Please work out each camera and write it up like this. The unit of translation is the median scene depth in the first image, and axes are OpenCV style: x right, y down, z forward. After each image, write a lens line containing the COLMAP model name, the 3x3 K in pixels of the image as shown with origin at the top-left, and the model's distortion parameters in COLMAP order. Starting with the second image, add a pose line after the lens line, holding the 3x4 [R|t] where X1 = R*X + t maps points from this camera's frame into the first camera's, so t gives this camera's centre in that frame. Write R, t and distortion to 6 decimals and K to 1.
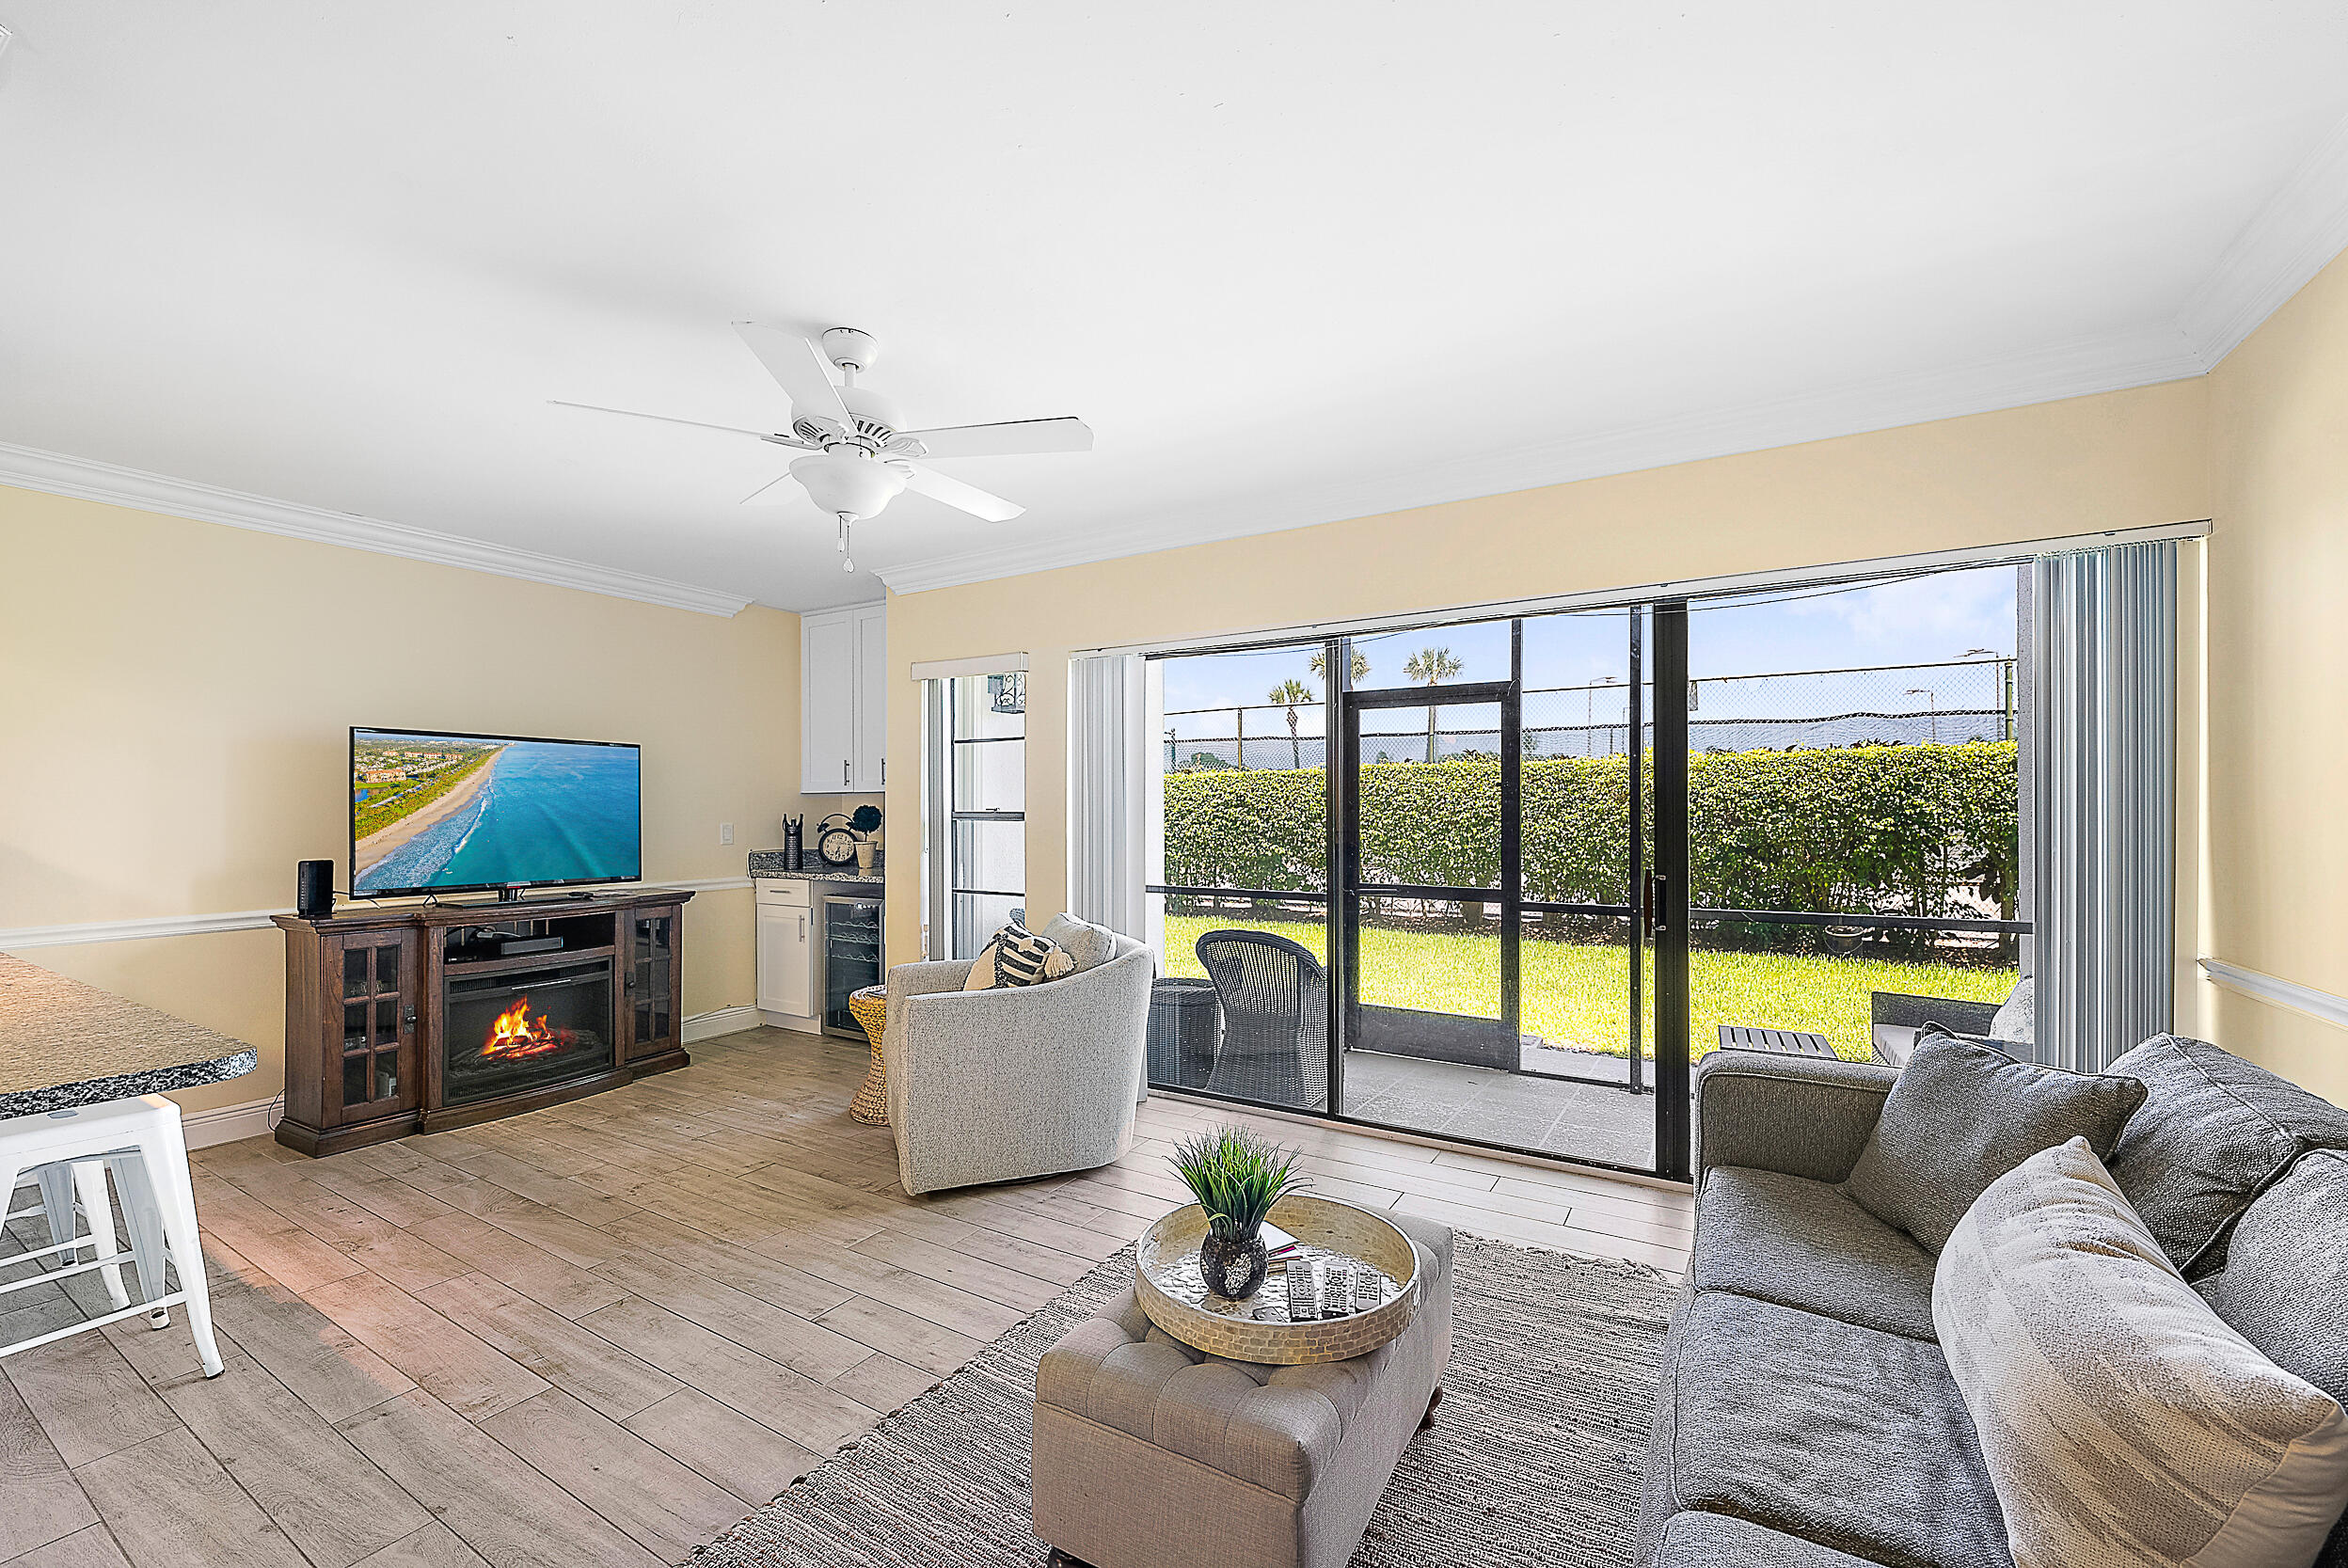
lens RADIAL K [[932.1, 0, 1189.0], [0, 932.1, 811.1], [0, 0, 1]] dist [-0.003101, 0.000194]
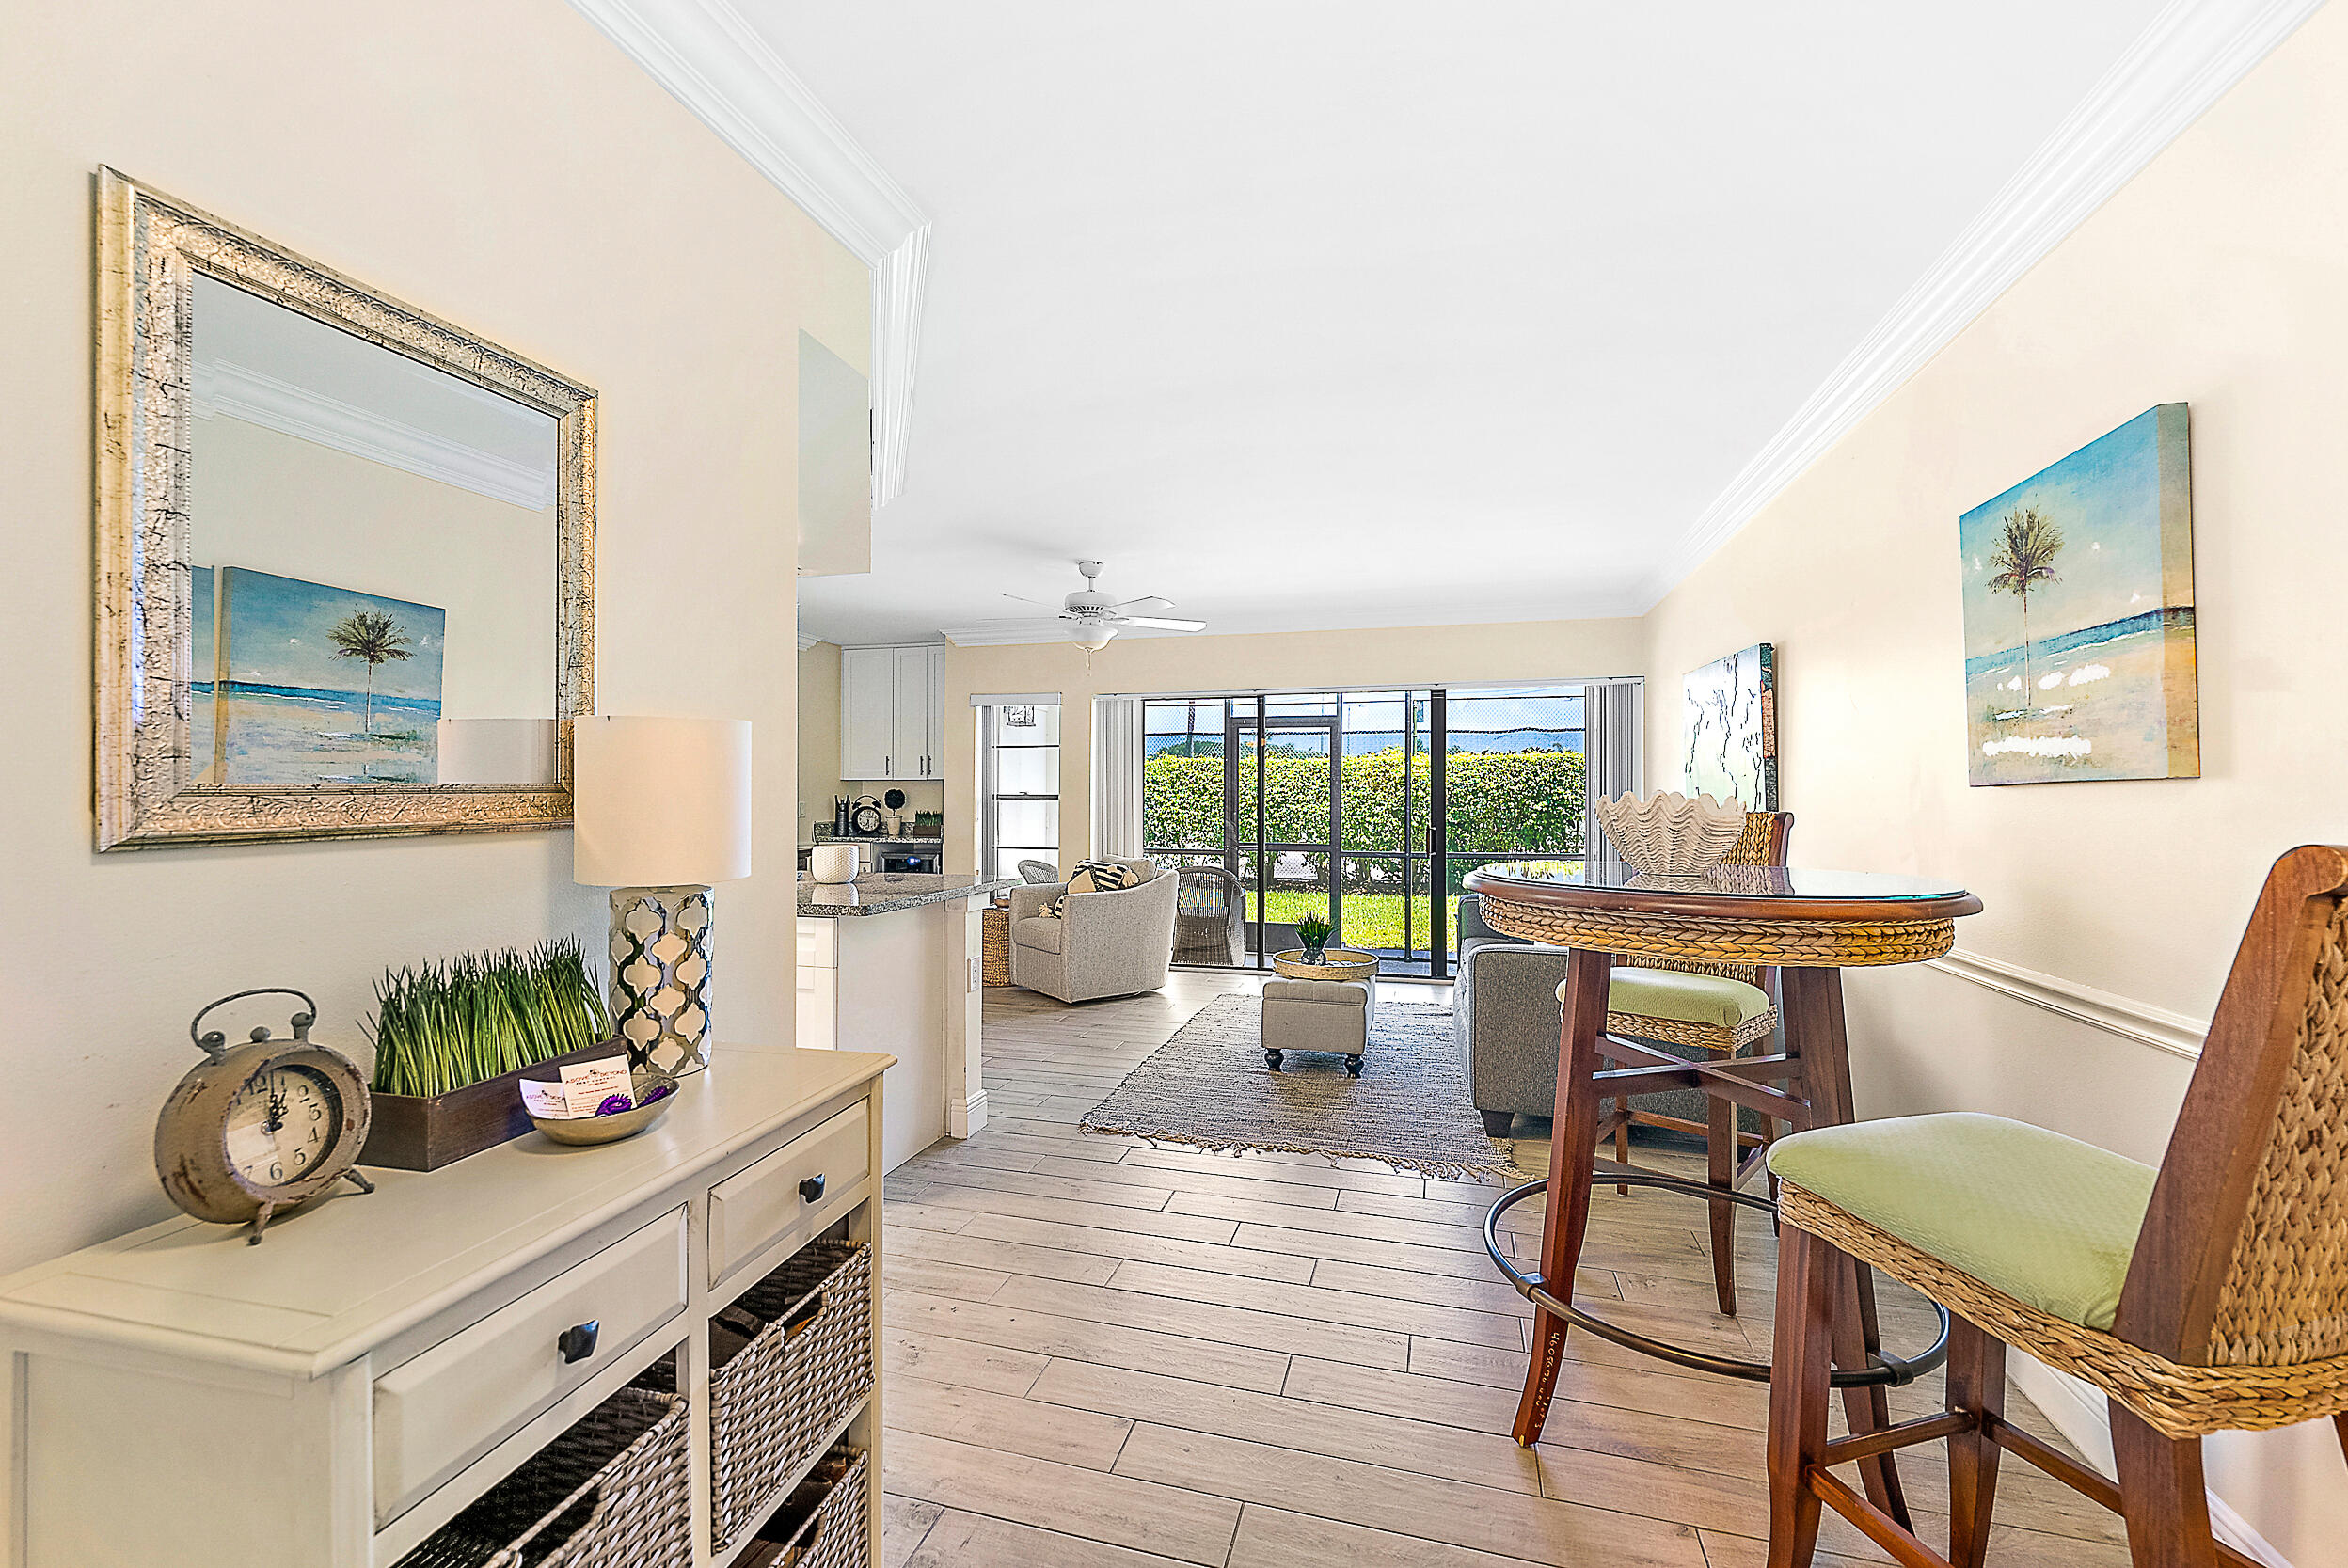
lens RADIAL K [[951.8, 0, 1176.3], [0, 951.8, 792.7], [0, 0, 1]] dist [-0.000058, -0.000052]
pose [[0.965030, 0.005279, 0.262085, -0.446314], [-0.004308, 0.999982, -0.004279, 0.004376], [-0.262103, 0.003001, 0.965035, -0.658098]]
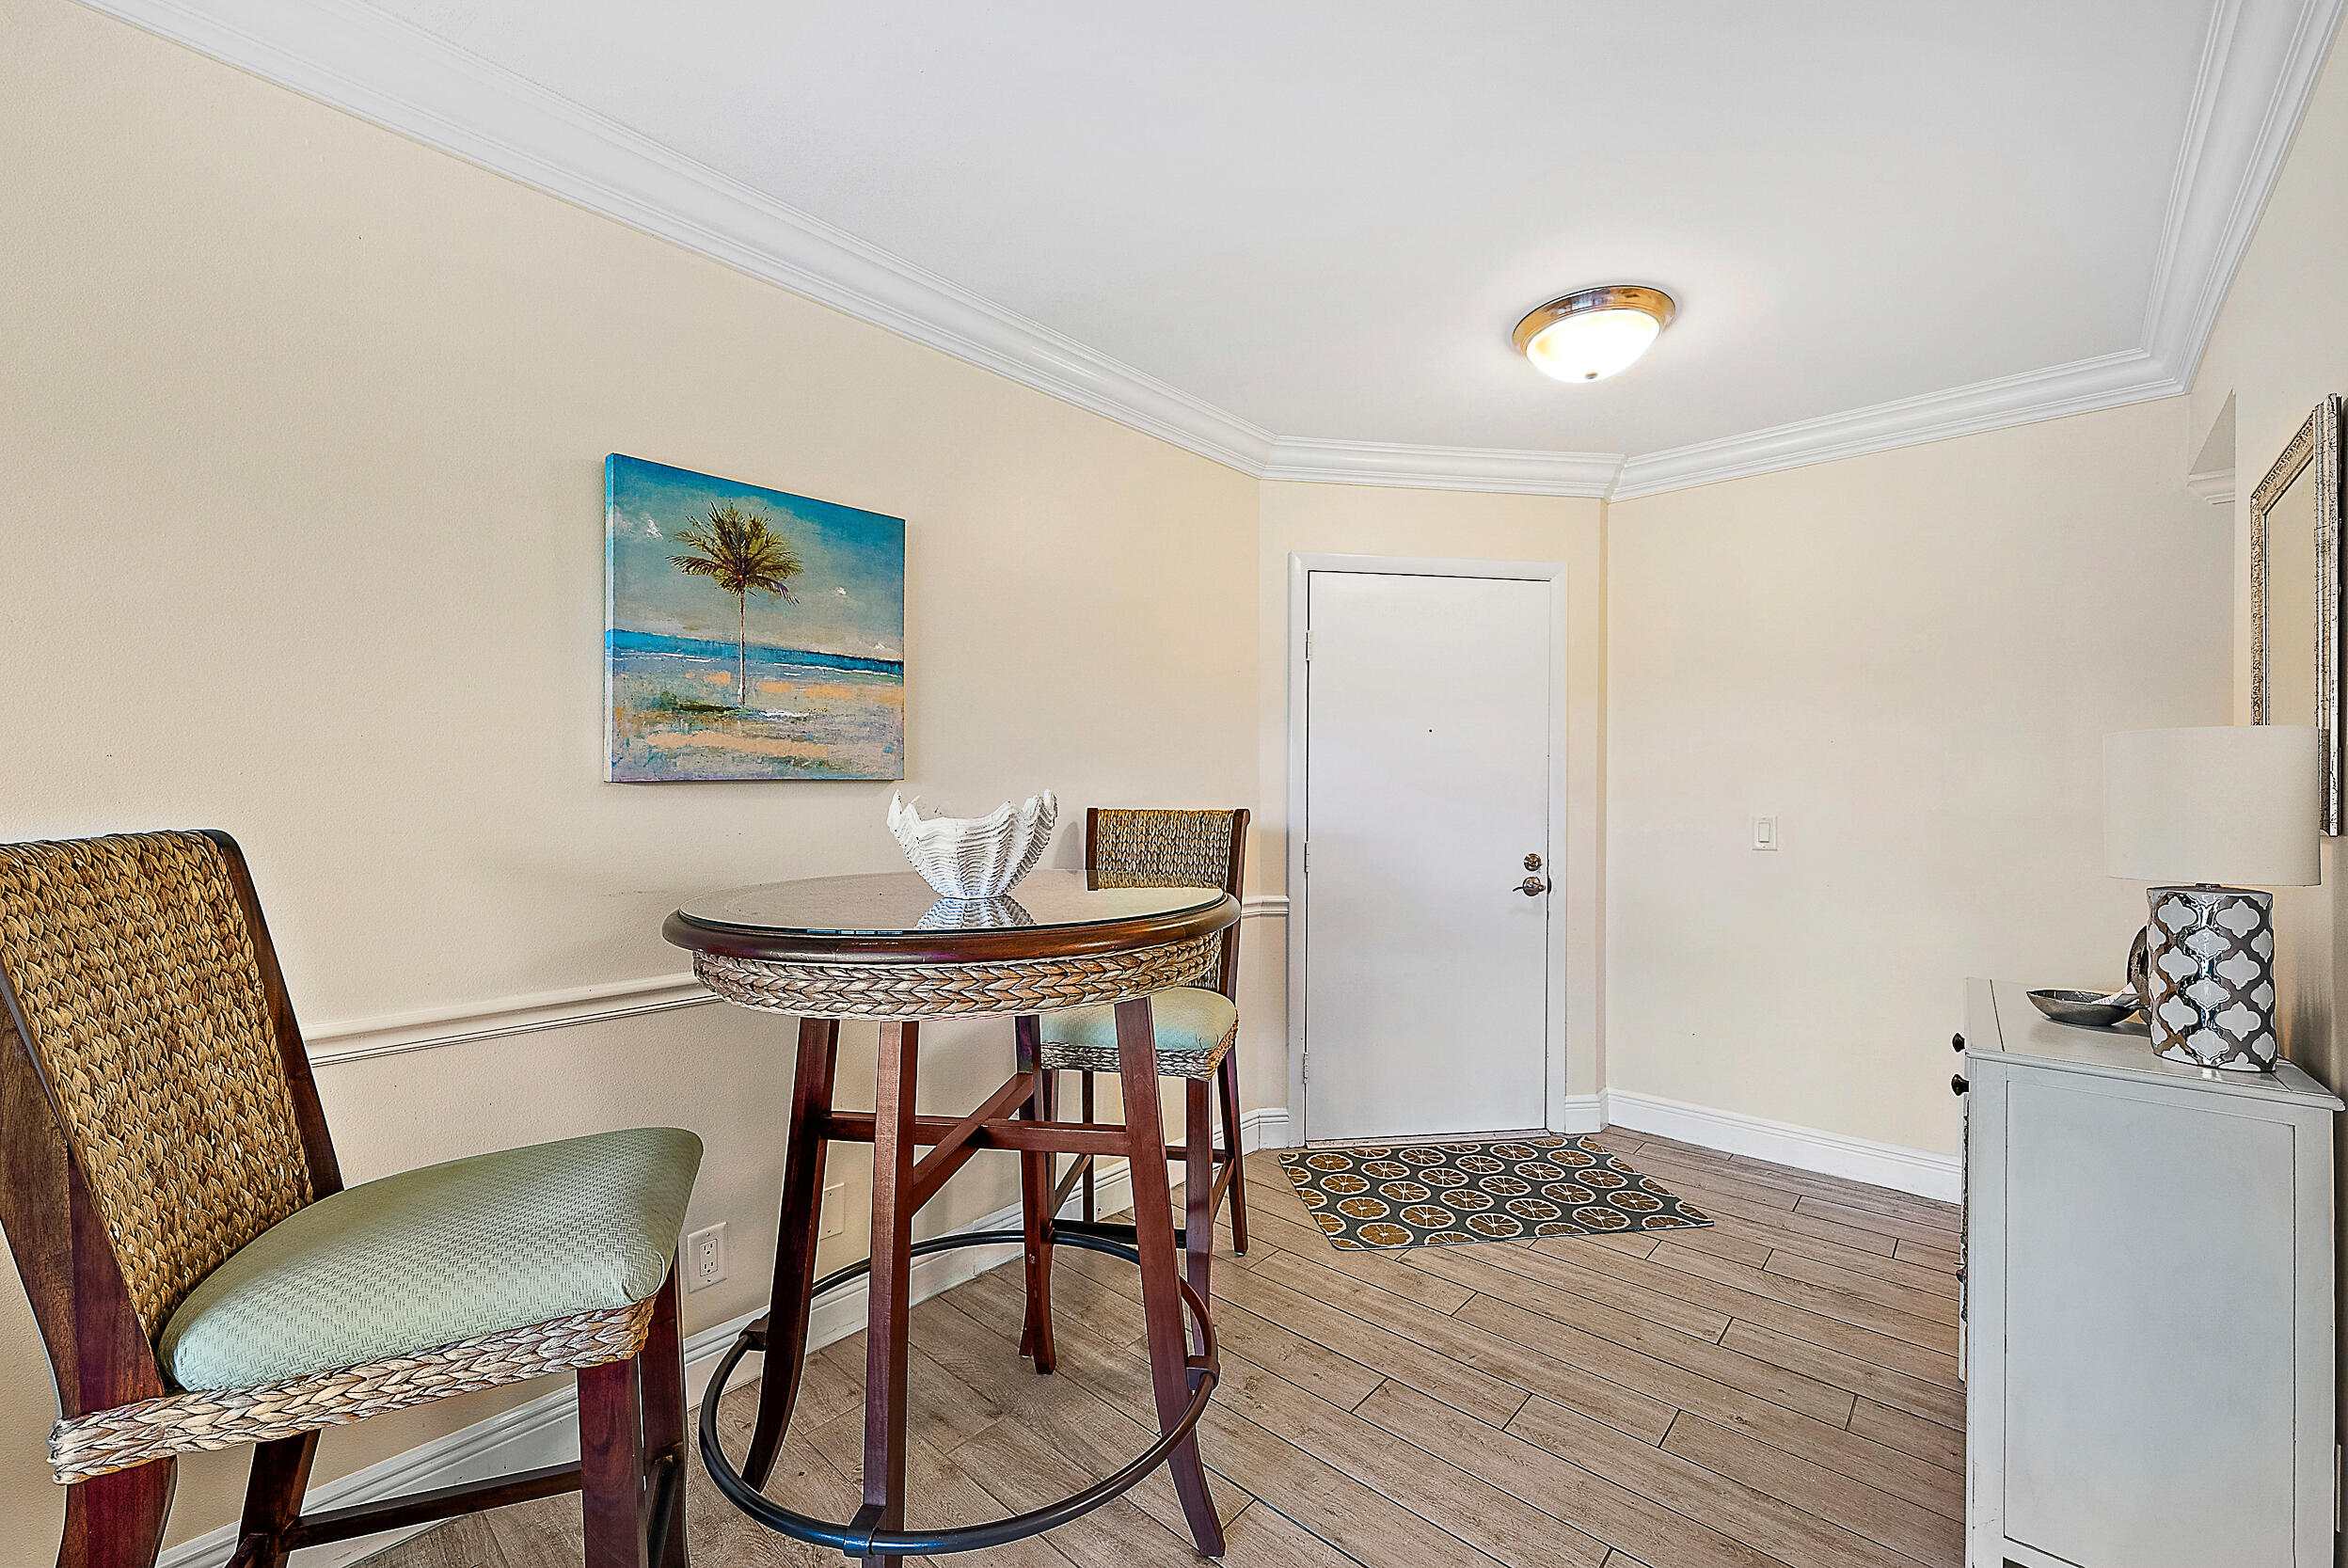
lens RADIAL K [[951.8, 0, 1176.3], [0, 951.8, 792.7], [0, 0, 1]] dist [-0.000058, -0.000052]
pose [[-0.978343, -0.000904, 0.206987, -0.223654], [0.000134, 0.999987, 0.004999, 0.000750], [-0.206989, 0.004918, -0.978331, 0.156480]]
